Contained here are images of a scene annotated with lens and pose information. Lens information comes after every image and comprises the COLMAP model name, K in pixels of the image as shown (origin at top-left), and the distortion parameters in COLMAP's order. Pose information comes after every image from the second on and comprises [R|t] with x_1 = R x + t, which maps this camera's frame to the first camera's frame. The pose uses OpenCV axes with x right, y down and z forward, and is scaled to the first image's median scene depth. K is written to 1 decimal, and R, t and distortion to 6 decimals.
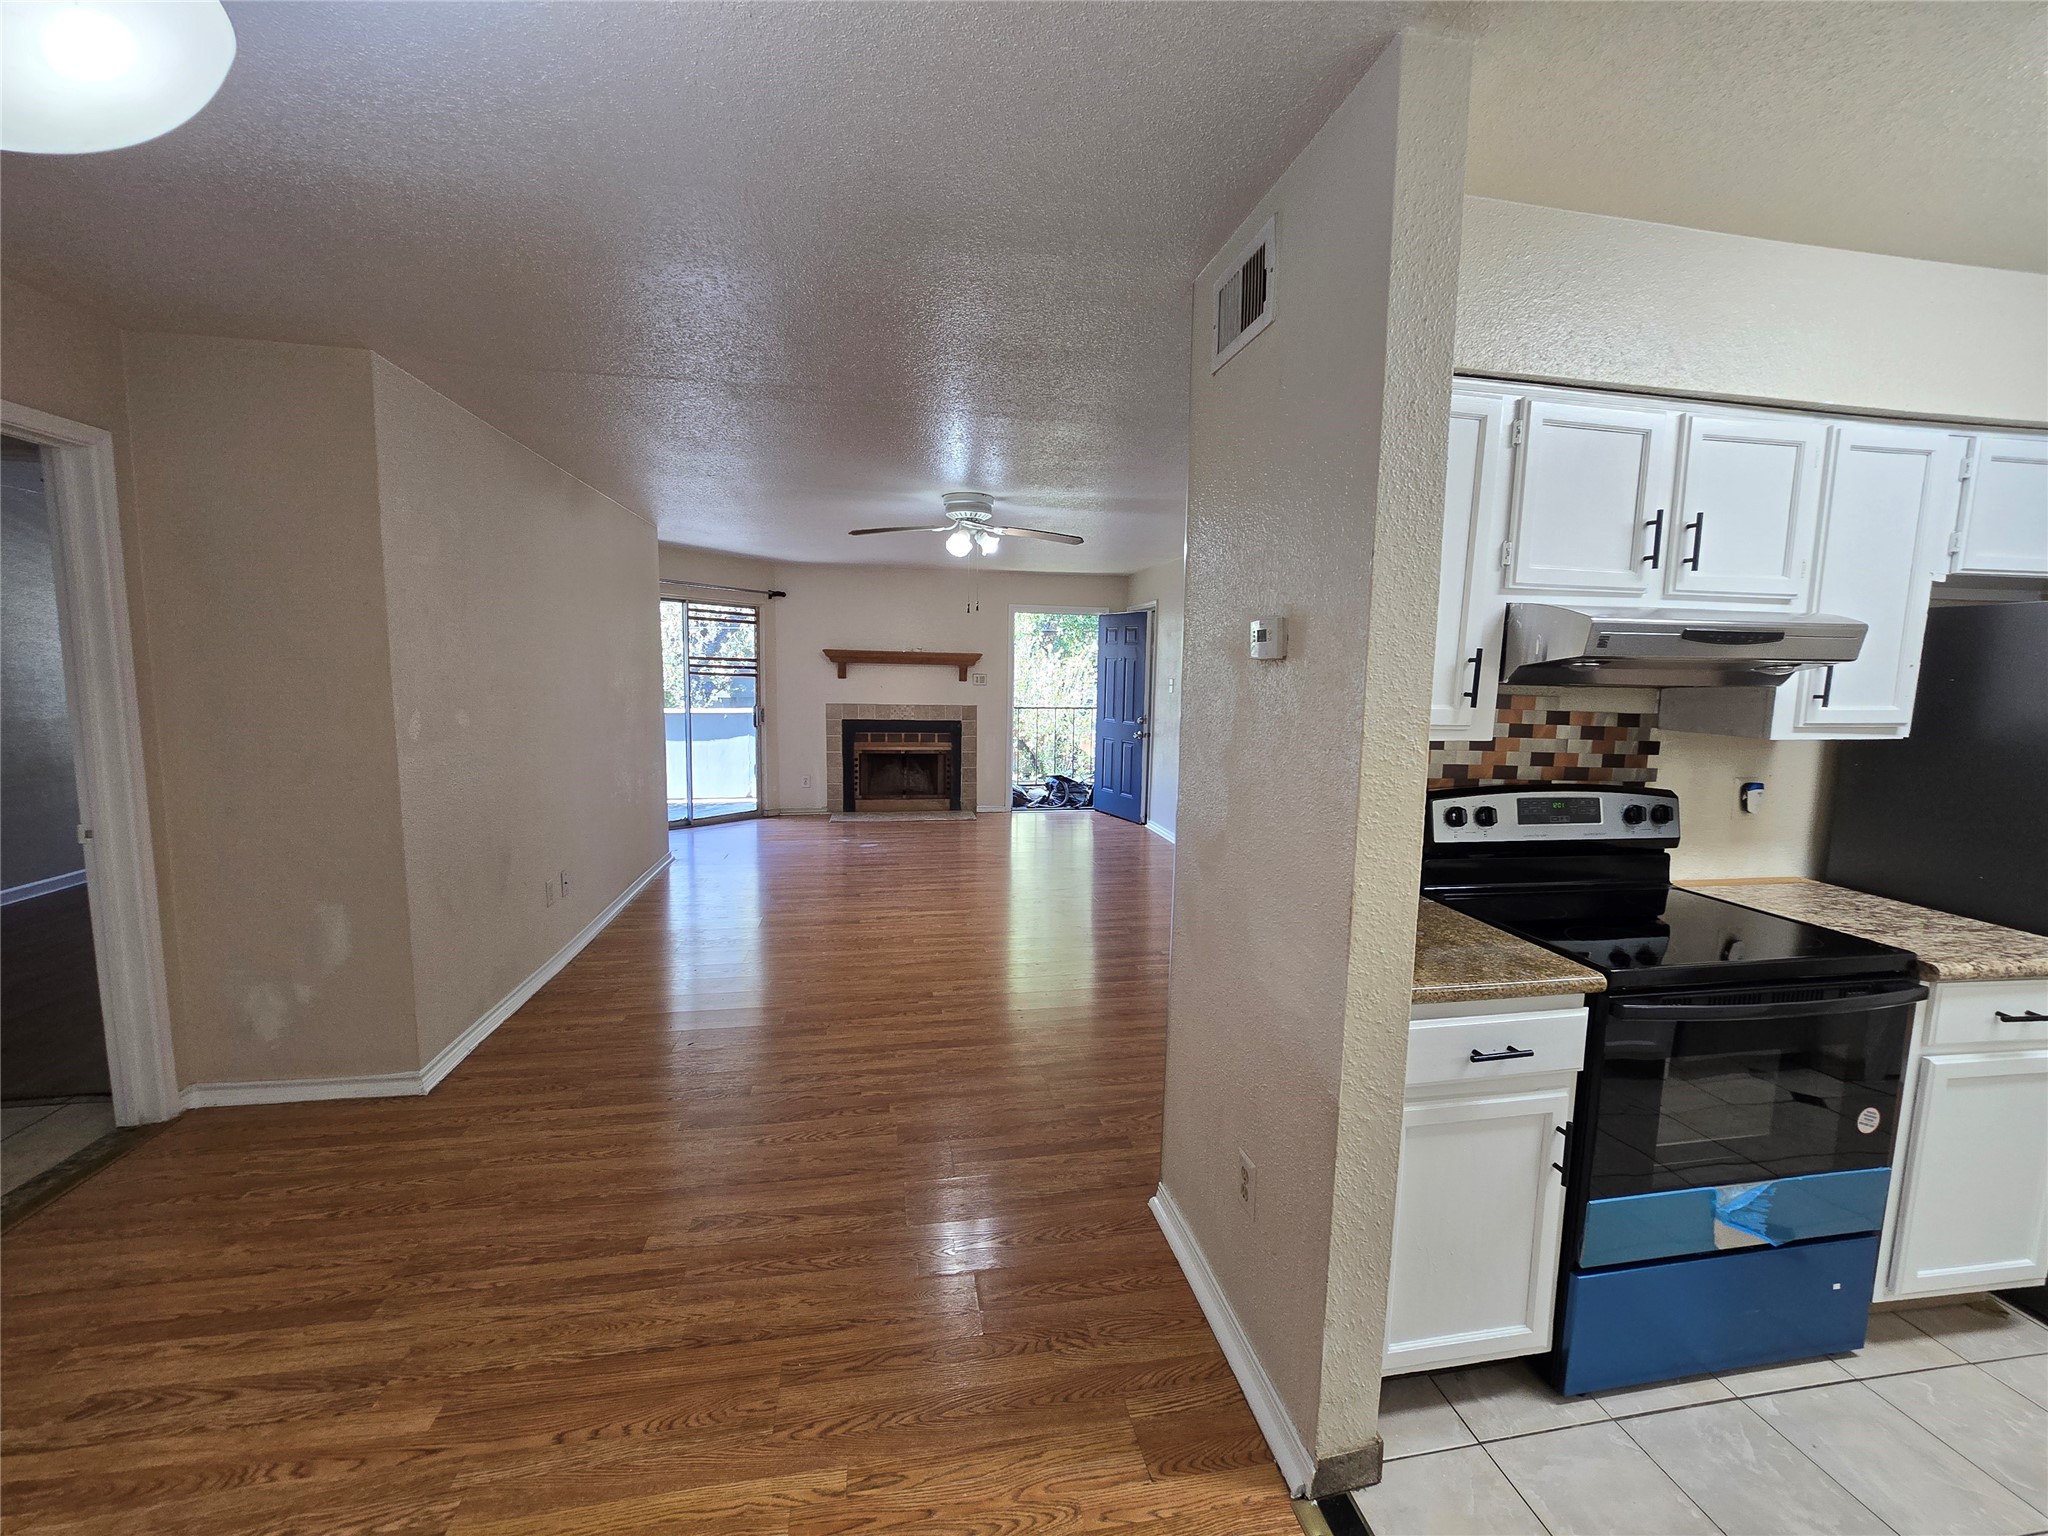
lens RADIAL K [[829.6, 0, 1019.4], [0, 829.6, 762.4], [0, 0, 1]] dist [0.001573, 0.000262]
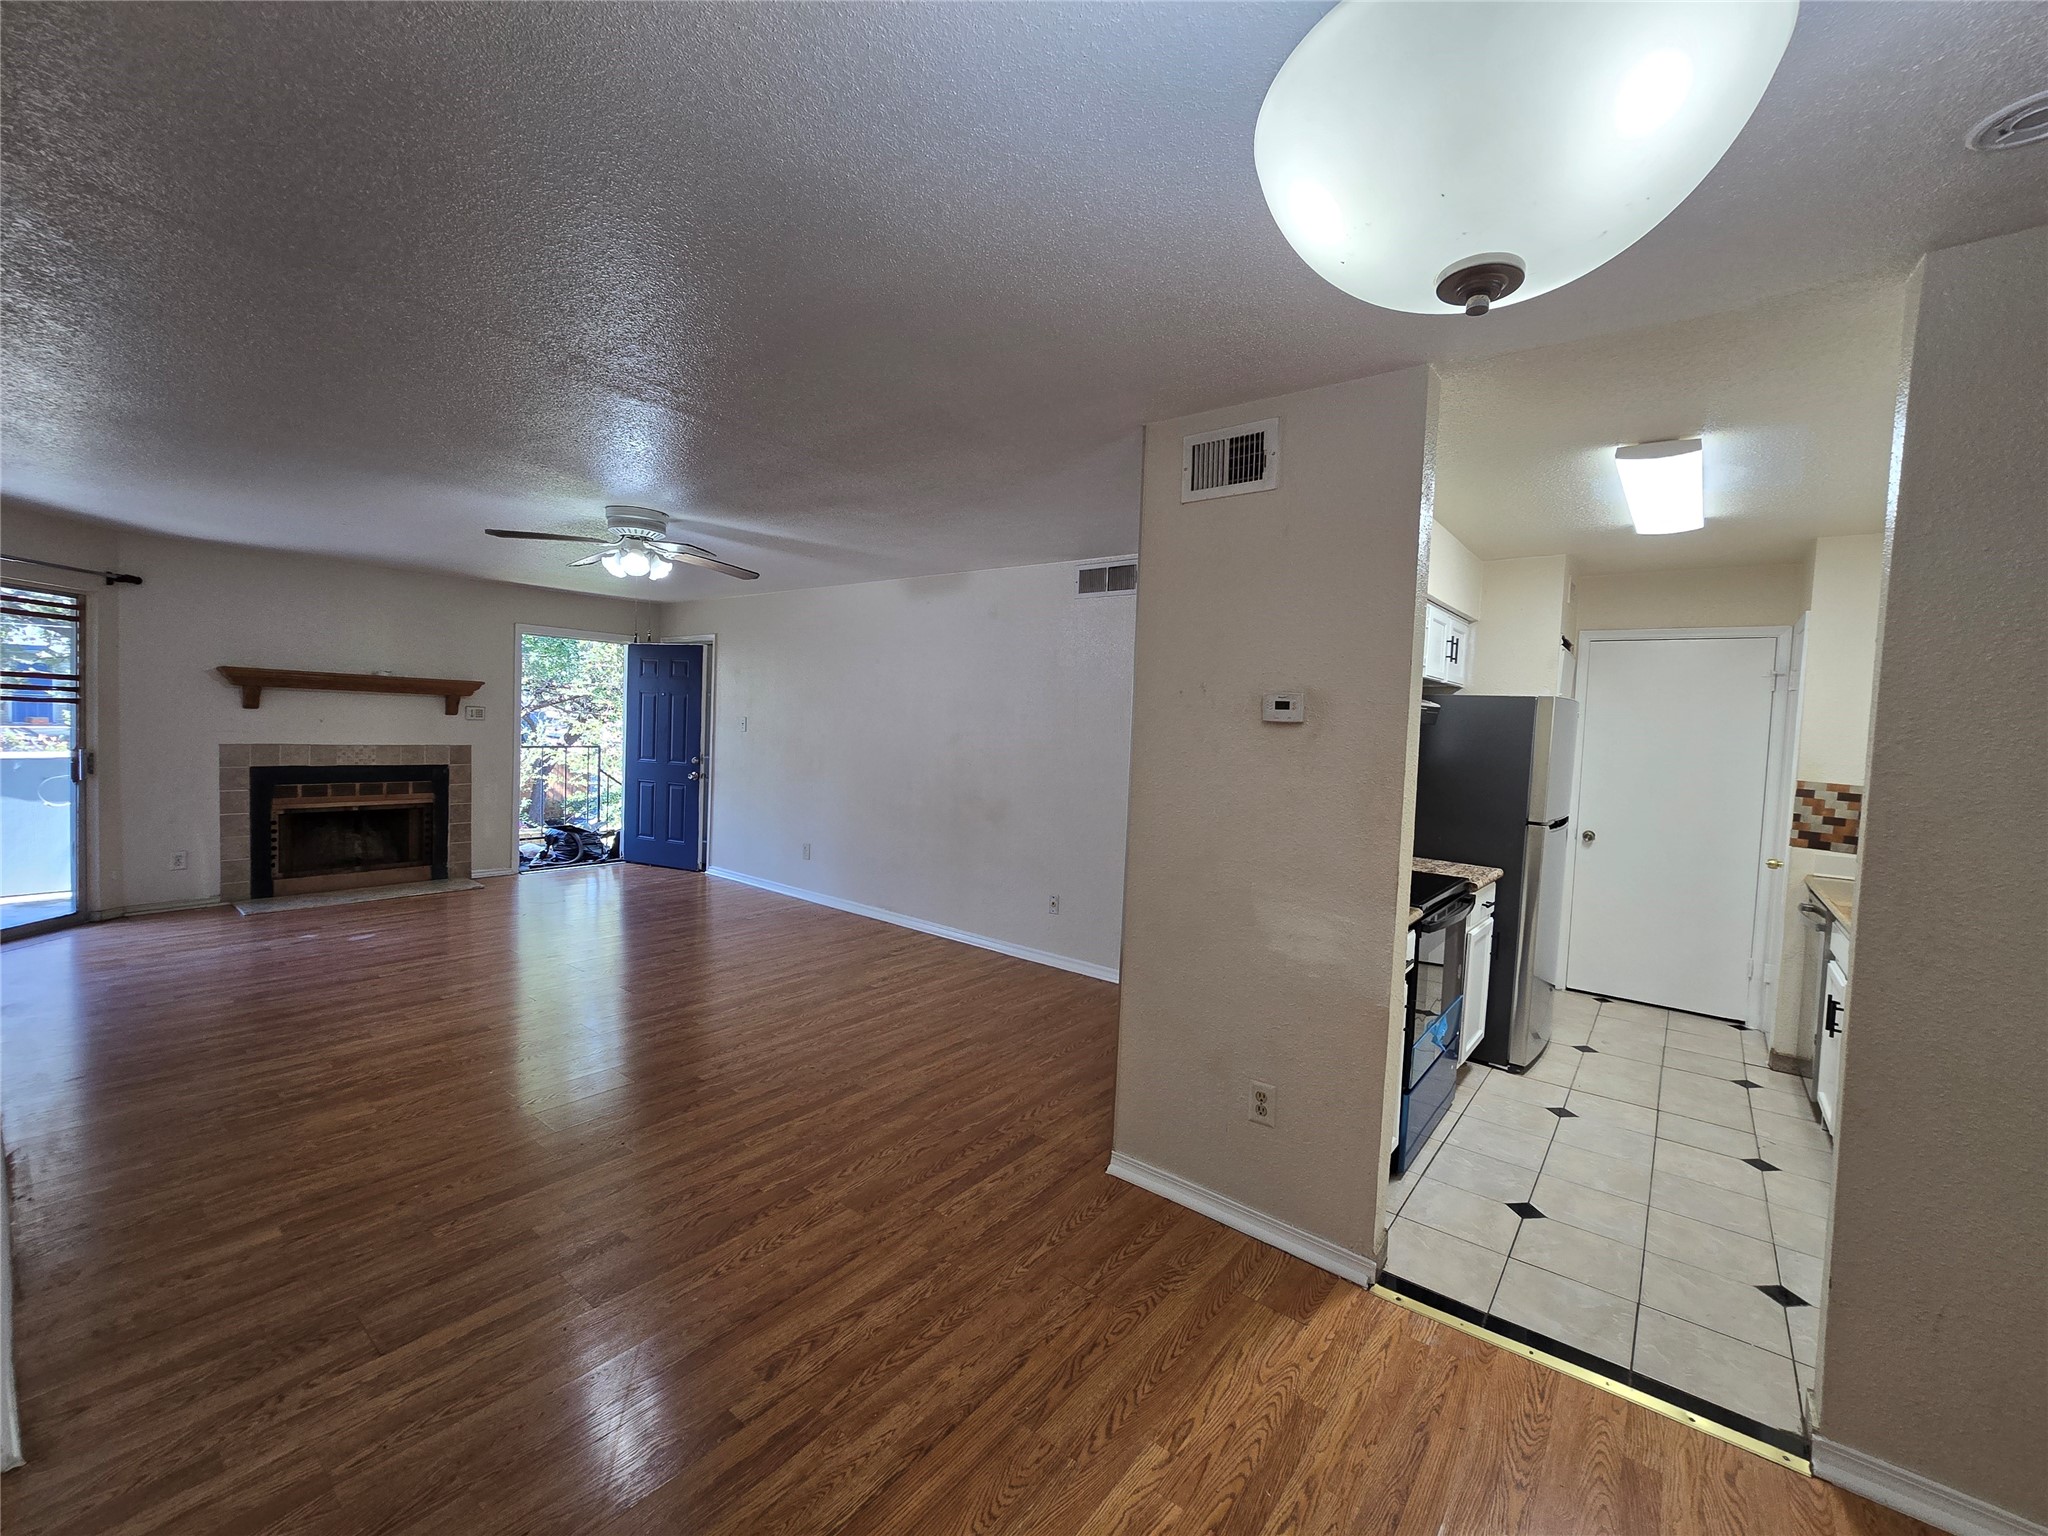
lens RADIAL K [[842.2, 0, 1022.4], [0, 842.2, 760.8], [0, 0, 1]] dist [-0.002152, 0.000292]
pose [[0.754215, -0.019155, 0.656349, -0.347268], [0.047576, 0.998541, -0.025529, -0.014361], [-0.654902, 0.050481, 0.754026, 0.070609]]
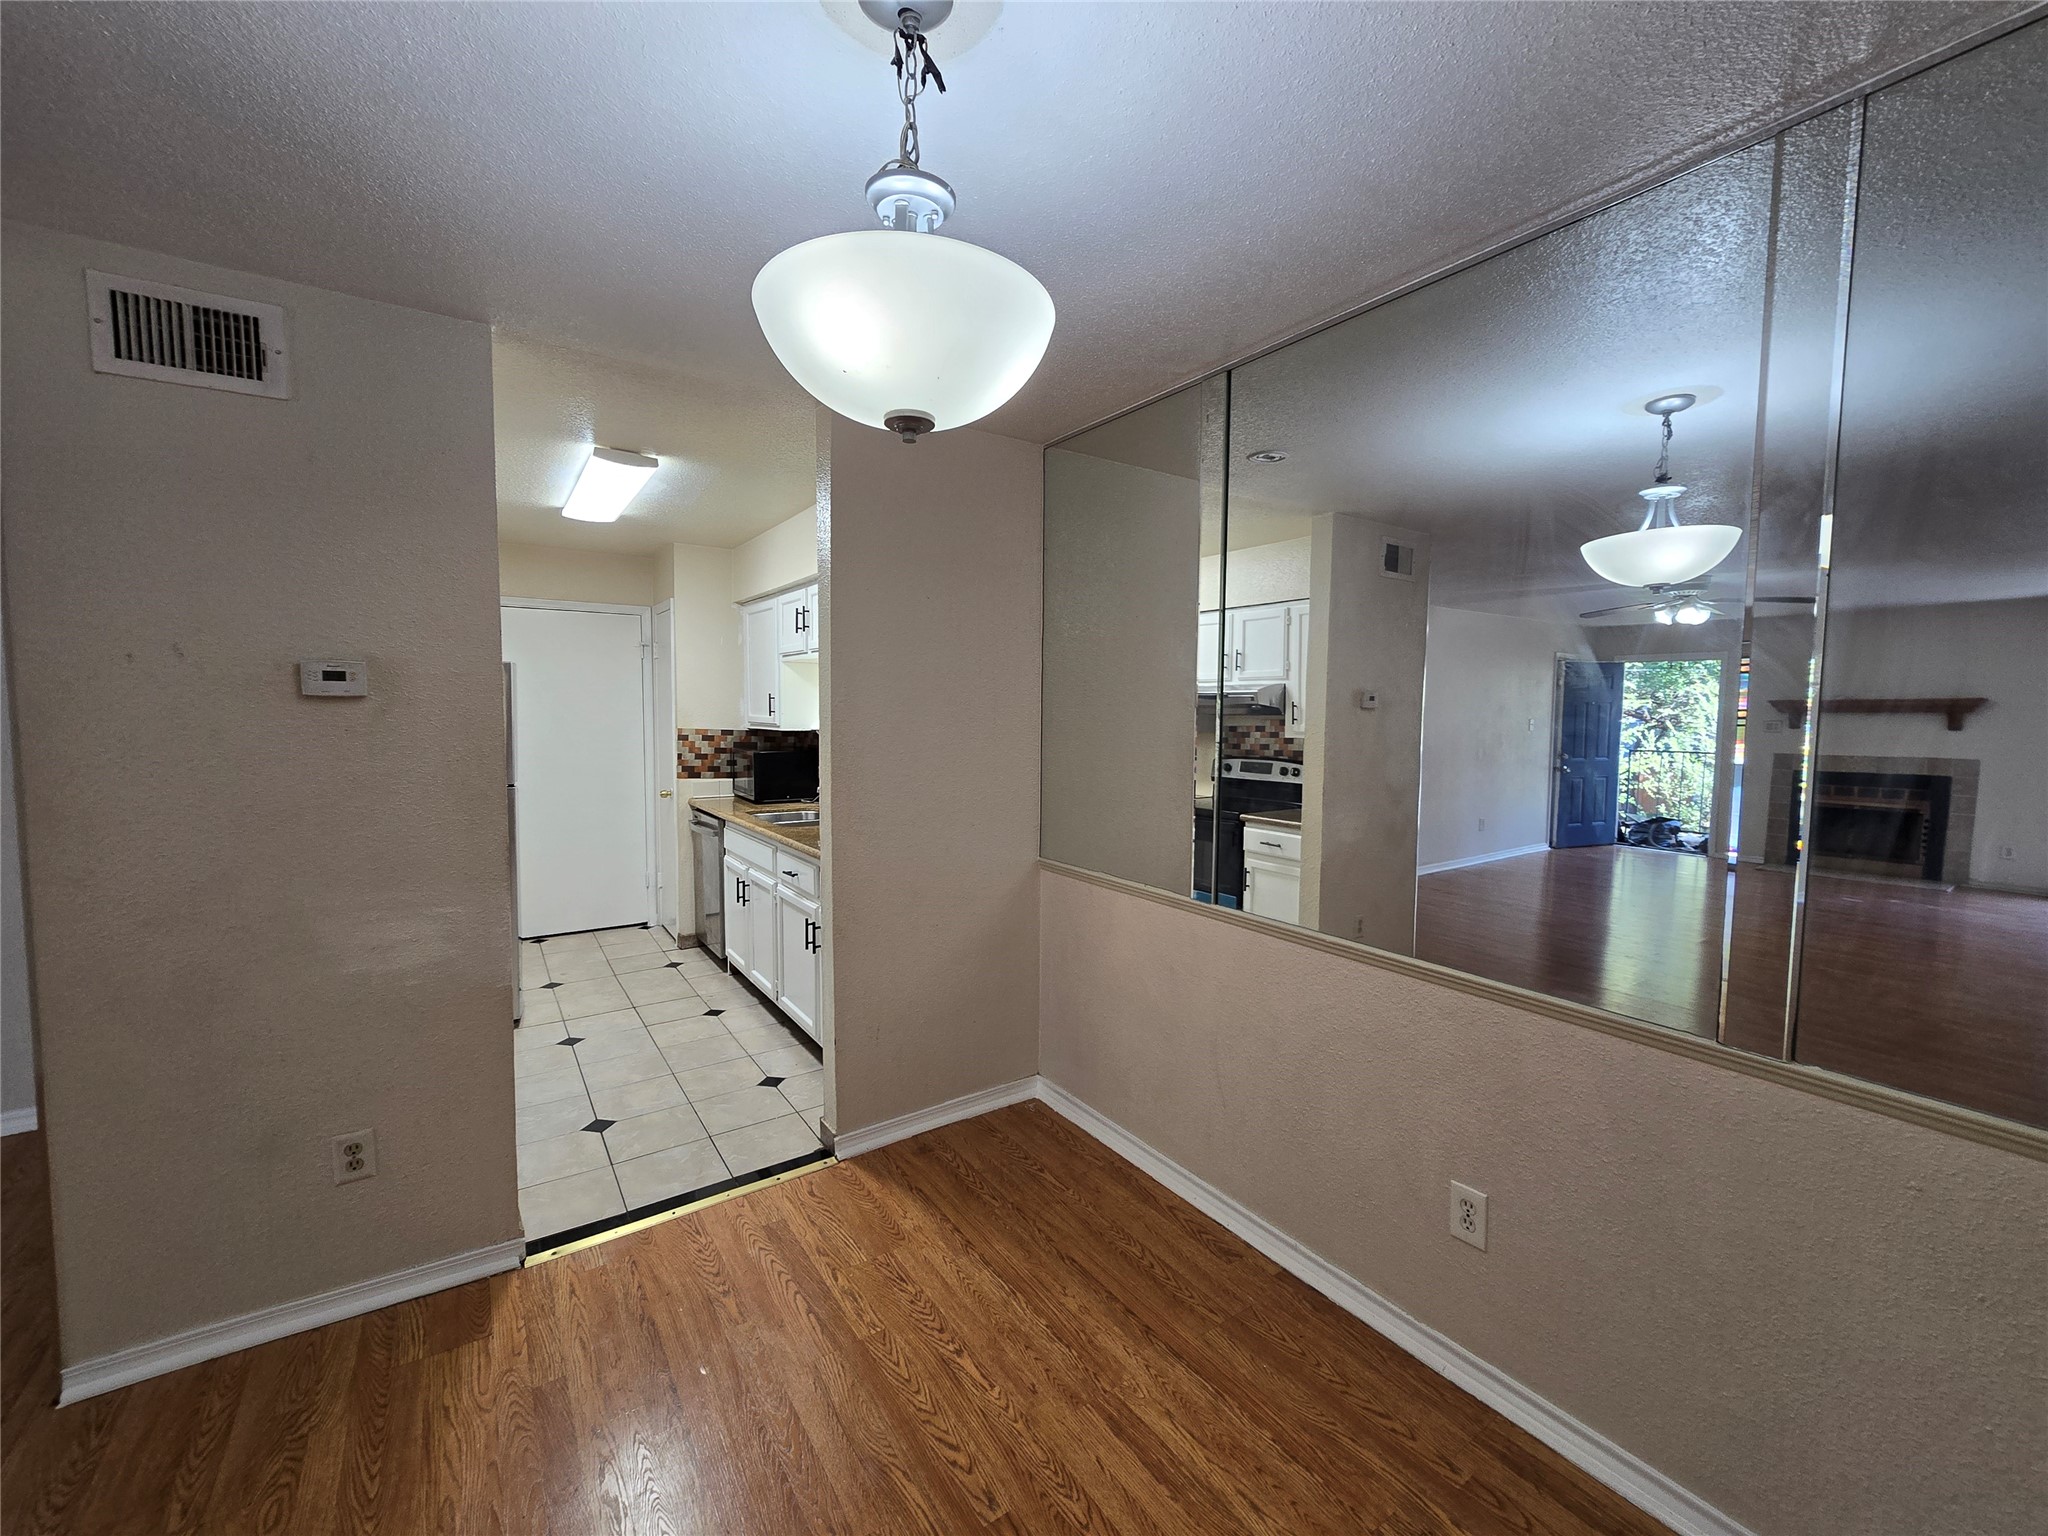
lens RADIAL K [[851.9, 0, 1051.5], [0, 851.9, 764.6], [0, 0, 1]] dist [-0.002424, -0.000647]
pose [[-0.417130, -0.083034, 0.905046, -0.426146], [0.086504, 0.987670, 0.130483, -0.033976], [-0.904721, 0.132719, -0.404804, 0.202923]]
